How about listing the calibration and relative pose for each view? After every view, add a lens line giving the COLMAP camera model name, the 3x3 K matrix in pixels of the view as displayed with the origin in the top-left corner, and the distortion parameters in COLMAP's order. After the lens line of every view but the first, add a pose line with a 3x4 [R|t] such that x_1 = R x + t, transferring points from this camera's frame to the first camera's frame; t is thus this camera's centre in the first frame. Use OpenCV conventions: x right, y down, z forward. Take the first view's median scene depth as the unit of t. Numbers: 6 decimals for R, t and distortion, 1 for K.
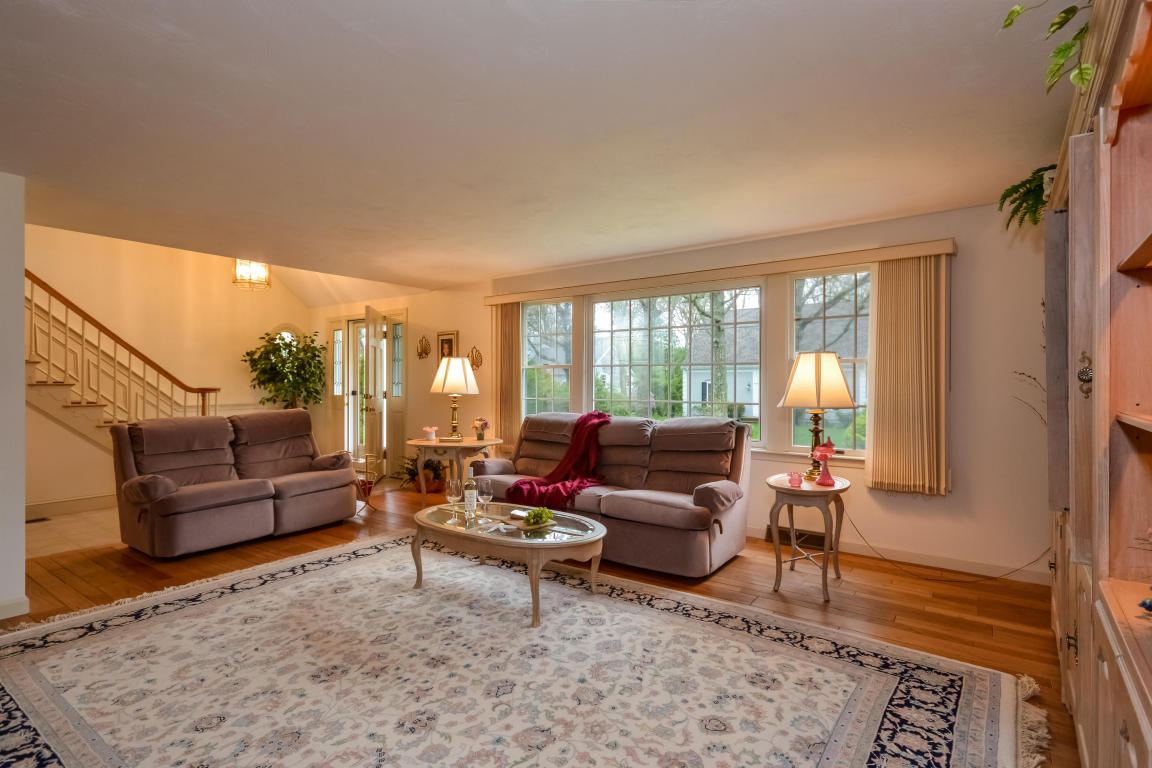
lens RADIAL K [[591.1, 0, 578.2], [0, 591.1, 383.5], [0, 0, 1]] dist [-0.004521, 0.004499]
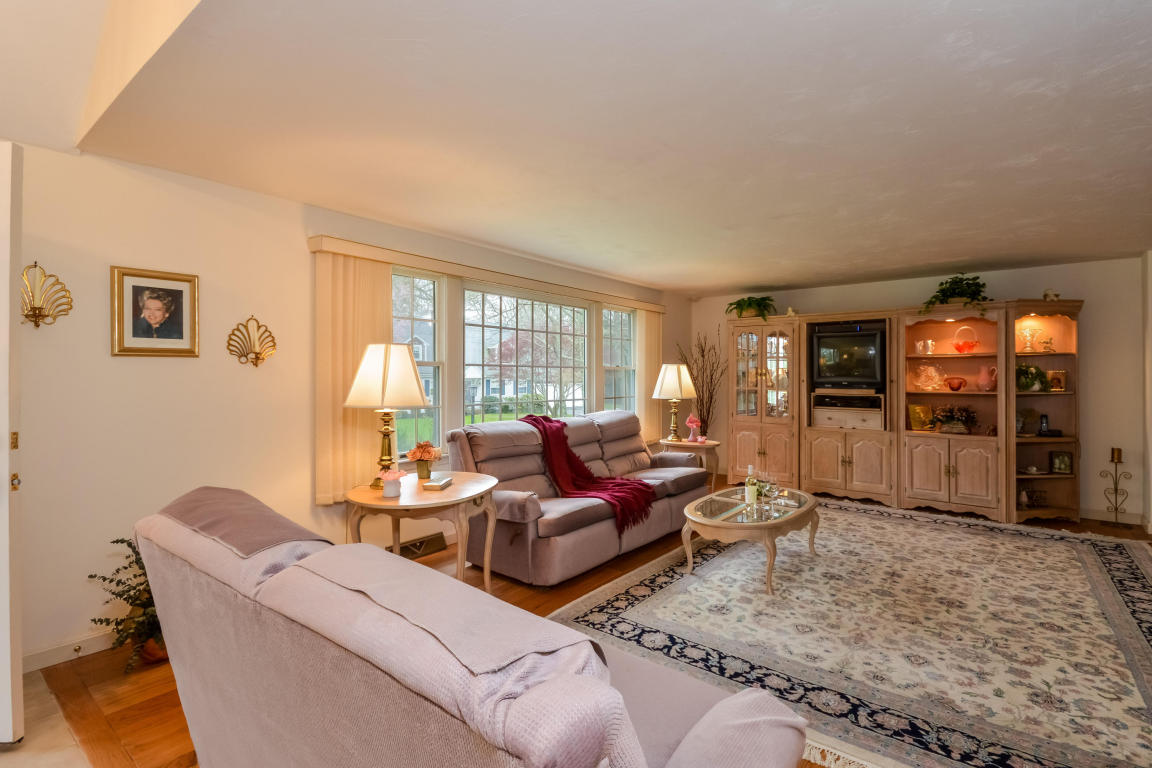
lens RADIAL K [[552.5, 0, 601.5], [0, 552.5, 368.1], [0, 0, 1]] dist [0.004604, -0.002414]
pose [[-0.005750, 0.005413, 0.999969, -1.570976], [-0.003034, 0.999981, -0.005430, -0.042309], [-0.999979, -0.003065, -0.005733, 1.675073]]
